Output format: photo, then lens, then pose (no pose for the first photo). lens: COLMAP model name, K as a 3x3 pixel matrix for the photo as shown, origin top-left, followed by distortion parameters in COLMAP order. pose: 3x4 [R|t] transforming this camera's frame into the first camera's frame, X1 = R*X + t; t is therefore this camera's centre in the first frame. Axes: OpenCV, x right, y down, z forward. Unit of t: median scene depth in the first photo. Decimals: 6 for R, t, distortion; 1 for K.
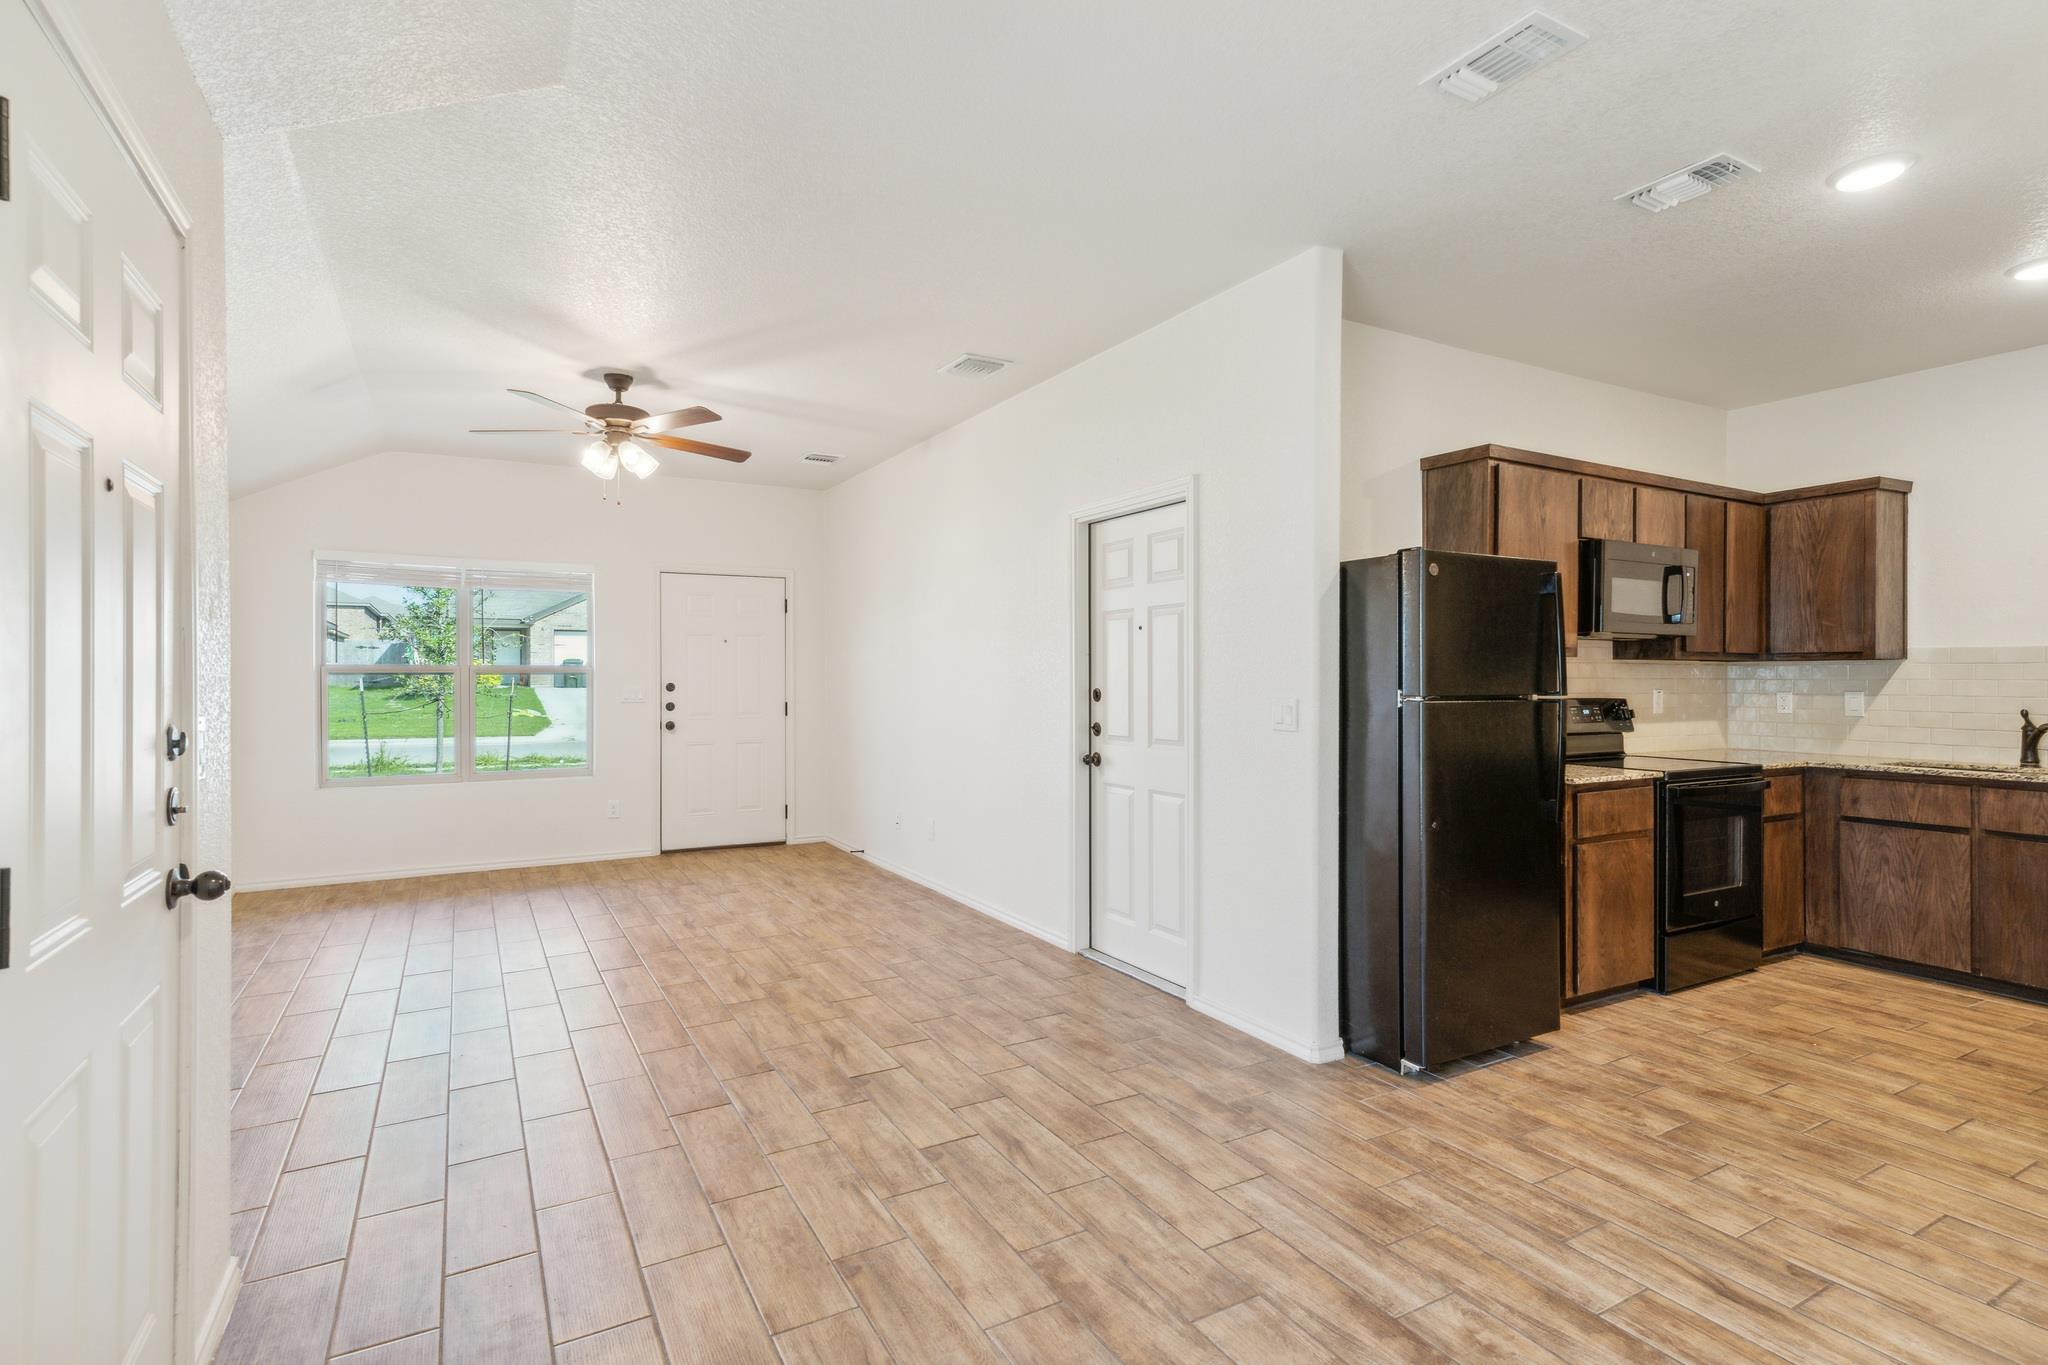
lens RADIAL K [[992.8, 0, 1023.9], [0, 992.8, 671.5], [0, 0, 1]] dist [0.000921, -0.000145]
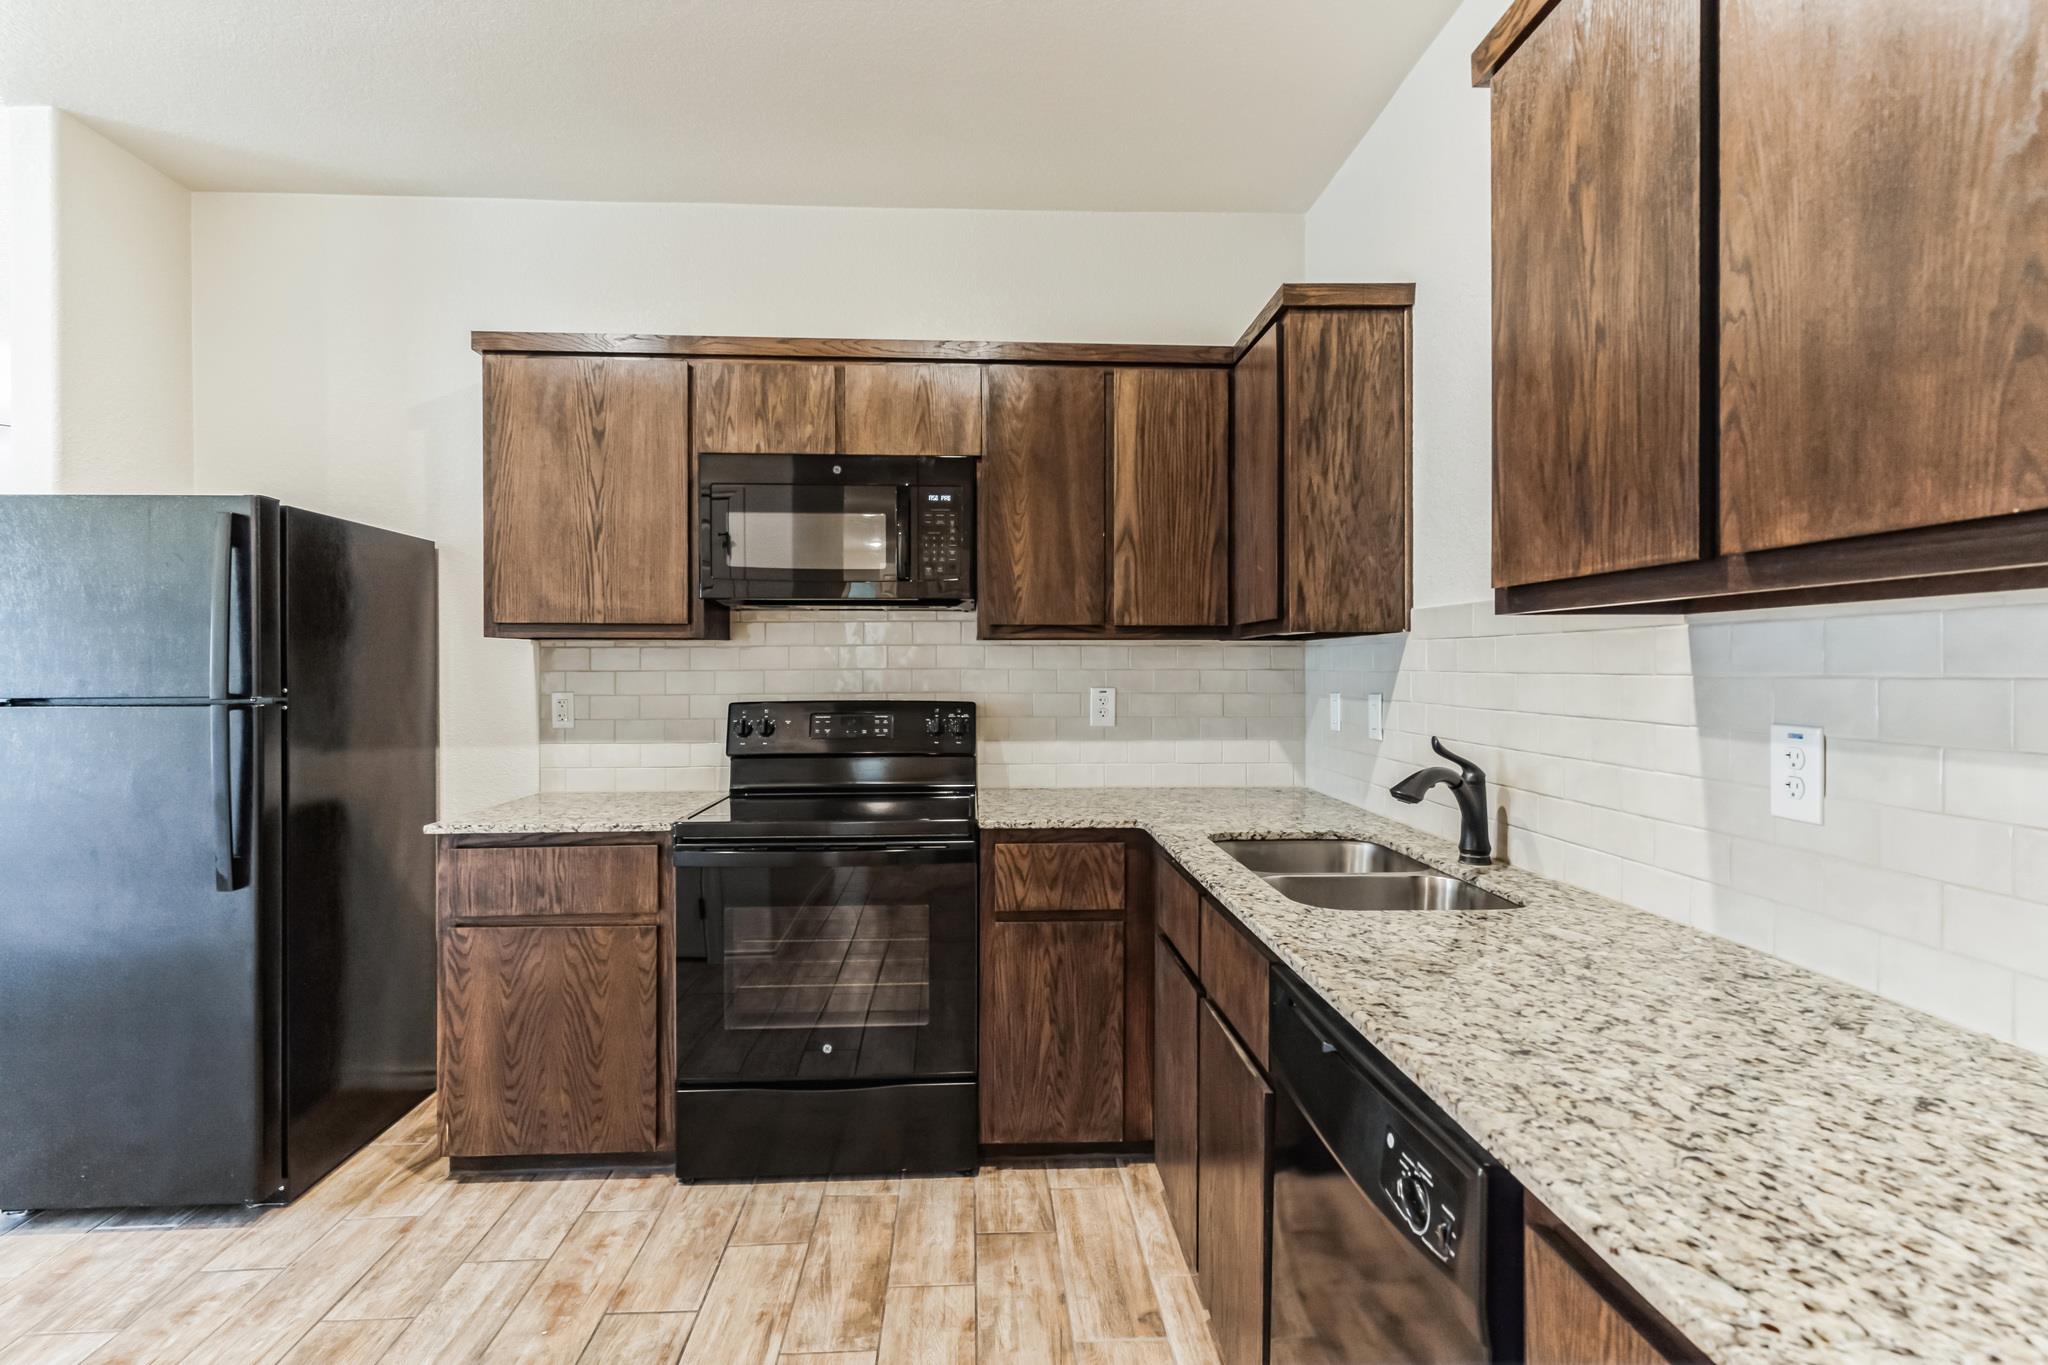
lens RADIAL K [[997.7, 0, 1024.0], [0, 997.7, 682.5], [0, 0, 1]] dist [0.000332, -0.000015]
pose [[0.901263, -0.001018, -0.433271, 1.122396], [0.007179, 0.999895, 0.012583, 0.008320], [0.433213, -0.014451, 0.901176, 0.545192]]
